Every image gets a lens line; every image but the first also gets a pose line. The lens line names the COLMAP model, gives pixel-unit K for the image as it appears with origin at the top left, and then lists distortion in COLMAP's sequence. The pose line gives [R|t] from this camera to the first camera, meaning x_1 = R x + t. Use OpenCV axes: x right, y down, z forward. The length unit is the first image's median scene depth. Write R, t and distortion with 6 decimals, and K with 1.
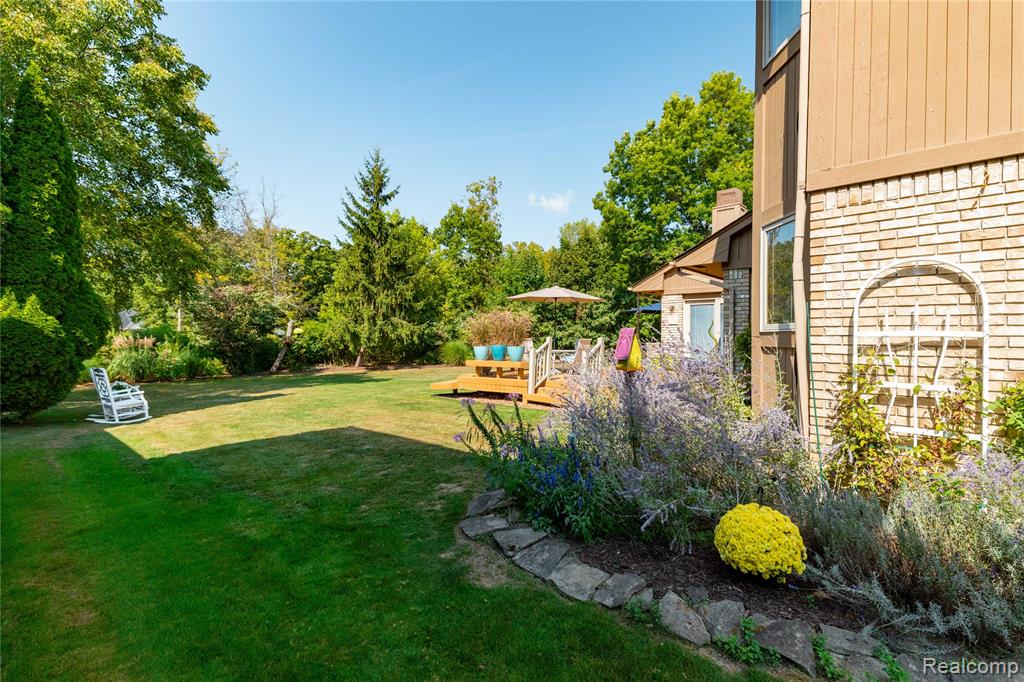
lens RADIAL K [[416.3, 0, 553.5], [0, 416.3, 339.3], [0, 0, 1]] dist [0.019682, -0.003269]
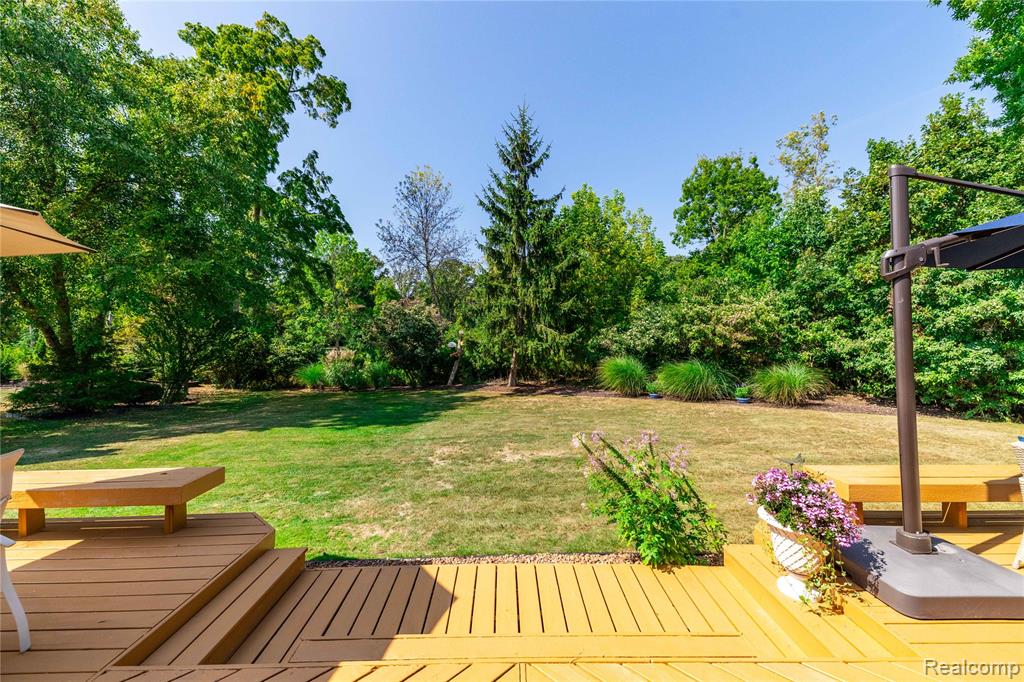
lens RADIAL K [[416.3, 0, 509.1], [0, 416.3, 338.6], [0, 0, 1]] dist [0.019682, -0.003269]
pose [[0.657210, -0.009599, -0.753646, 0.129359], [0.002631, 0.999942, -0.010442, -0.017697], [0.753703, 0.004880, 0.657197, 0.440970]]
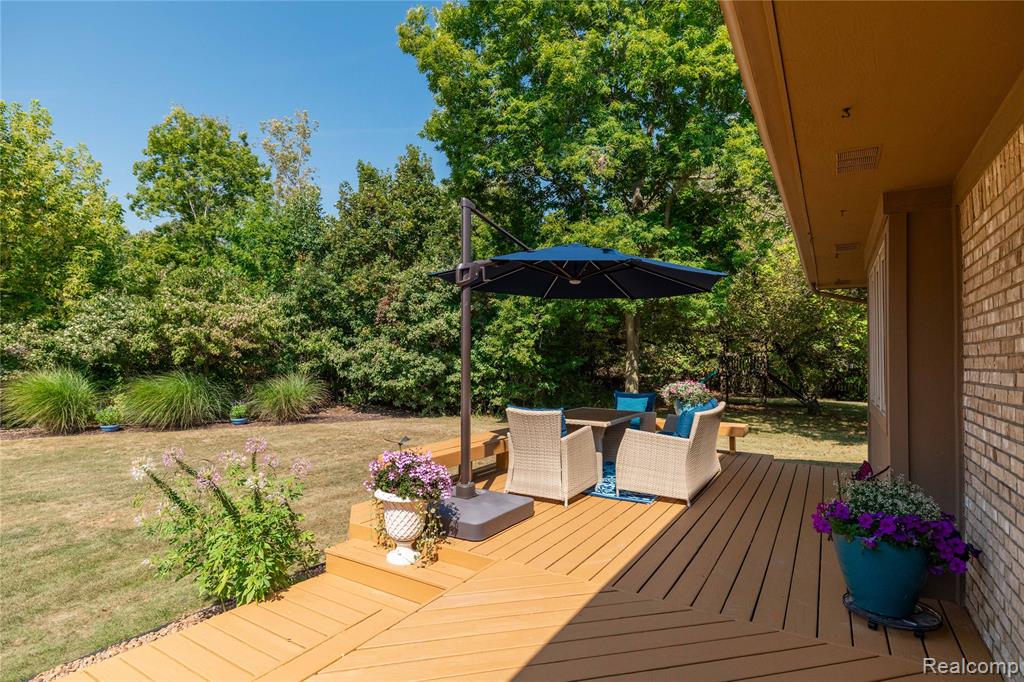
lens RADIAL K [[525.5, 0, 517.9], [0, 525.5, 339.5], [0, 0, 1]] dist [-0.000363, -0.002925]
pose [[0.981430, 0.015722, 0.191175, 0.101393], [-0.008470, 0.999215, -0.038692, -0.010399], [-0.191634, 0.036354, 0.980793, 0.418944]]
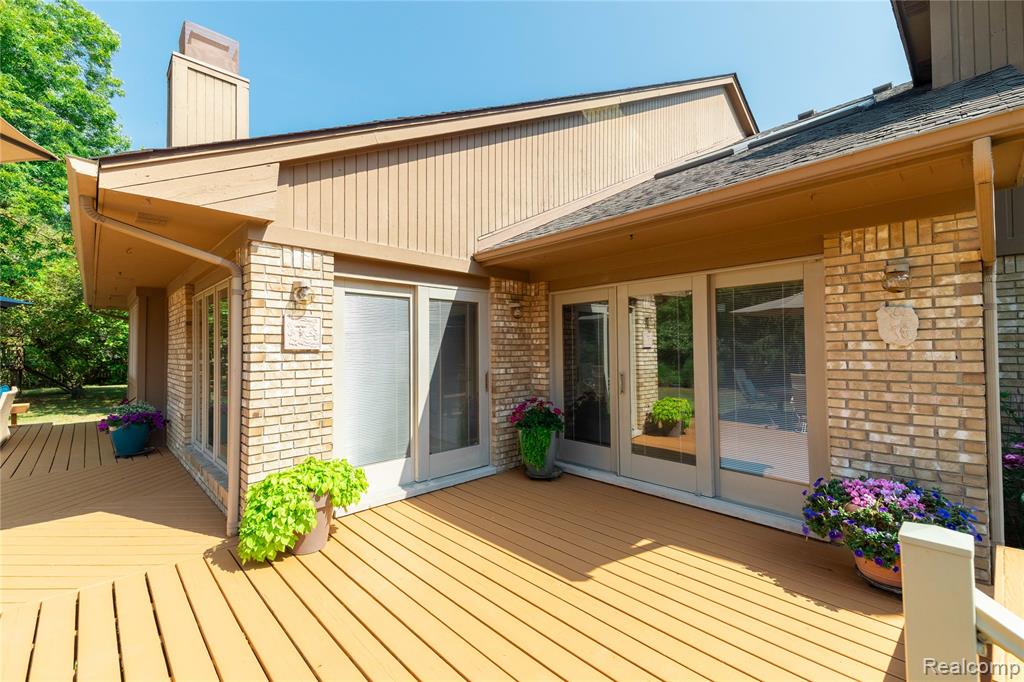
lens RADIAL K [[416.3, 0, 504.0], [0, 416.3, 334.1], [0, 0, 1]] dist [0.019682, -0.003269]
pose [[0.066357, 0.024127, 0.997504, -0.014093], [0.018460, 0.999507, -0.025403, -0.013626], [-0.997625, 0.020100, 0.065879, 0.300536]]
